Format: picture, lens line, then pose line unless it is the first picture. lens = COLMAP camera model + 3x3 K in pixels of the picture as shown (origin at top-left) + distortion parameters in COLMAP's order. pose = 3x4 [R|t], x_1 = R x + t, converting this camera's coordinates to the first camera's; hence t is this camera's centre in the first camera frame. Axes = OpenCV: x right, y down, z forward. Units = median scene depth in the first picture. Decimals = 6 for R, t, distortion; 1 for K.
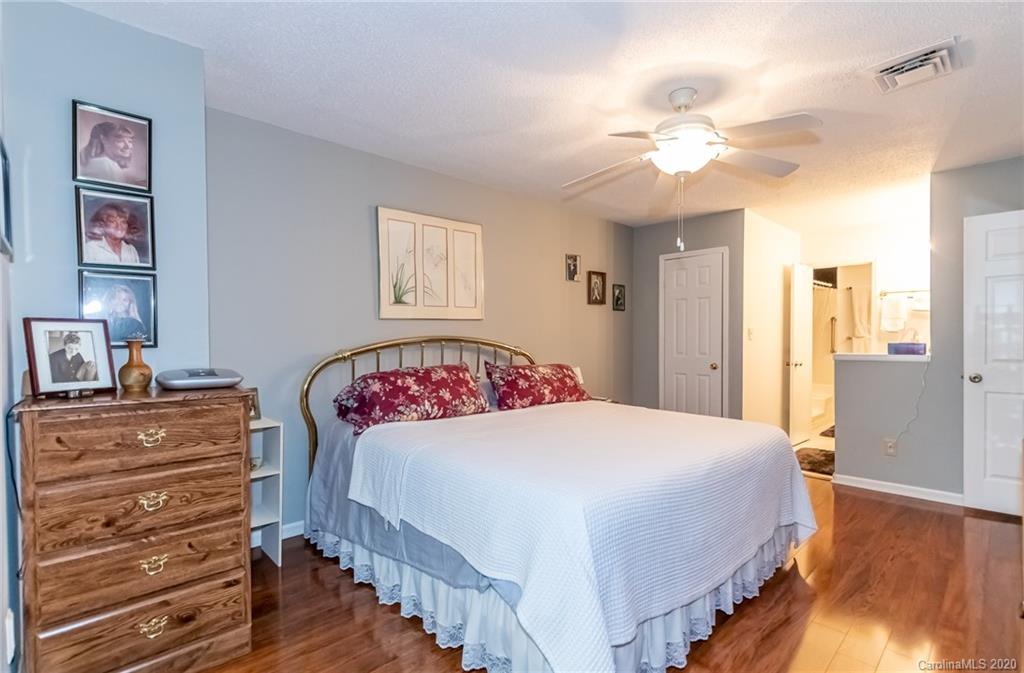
lens RADIAL K [[478.4, 0, 511.5], [0, 478.4, 340.5], [0, 0, 1]] dist [-0.001188, 0.000096]
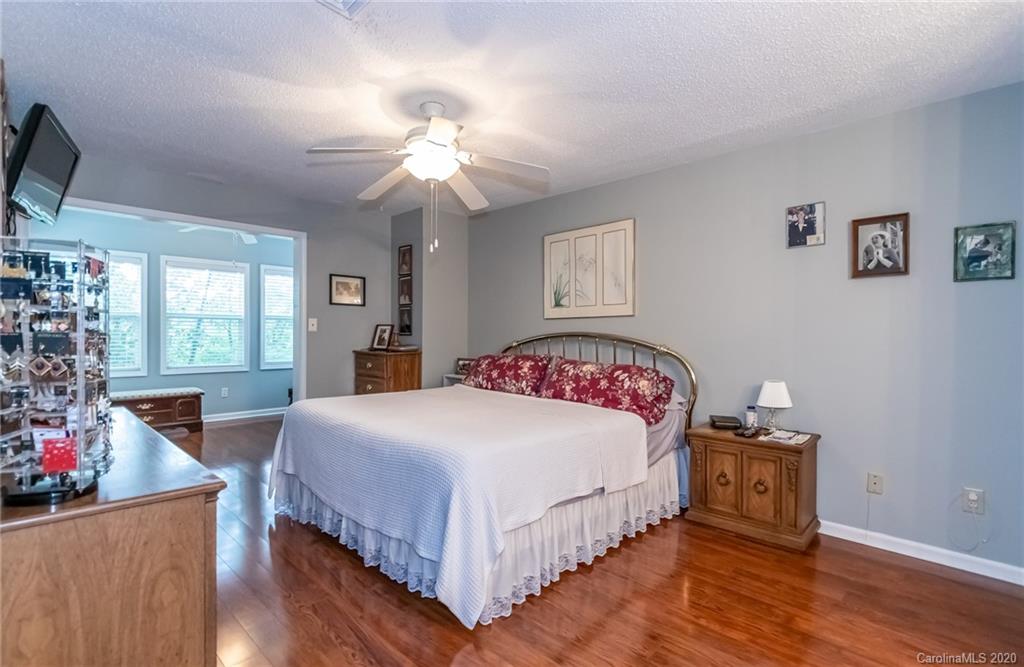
lens RADIAL K [[498.3, 0, 511.4], [0, 498.3, 338.2], [0, 0, 1]] dist [-0.001252, -0.000469]
pose [[0.029555, 0.015560, -0.999442, 1.088837], [-0.016024, 0.999758, 0.015092, -0.010457], [0.999435, 0.015570, 0.029797, 0.838607]]
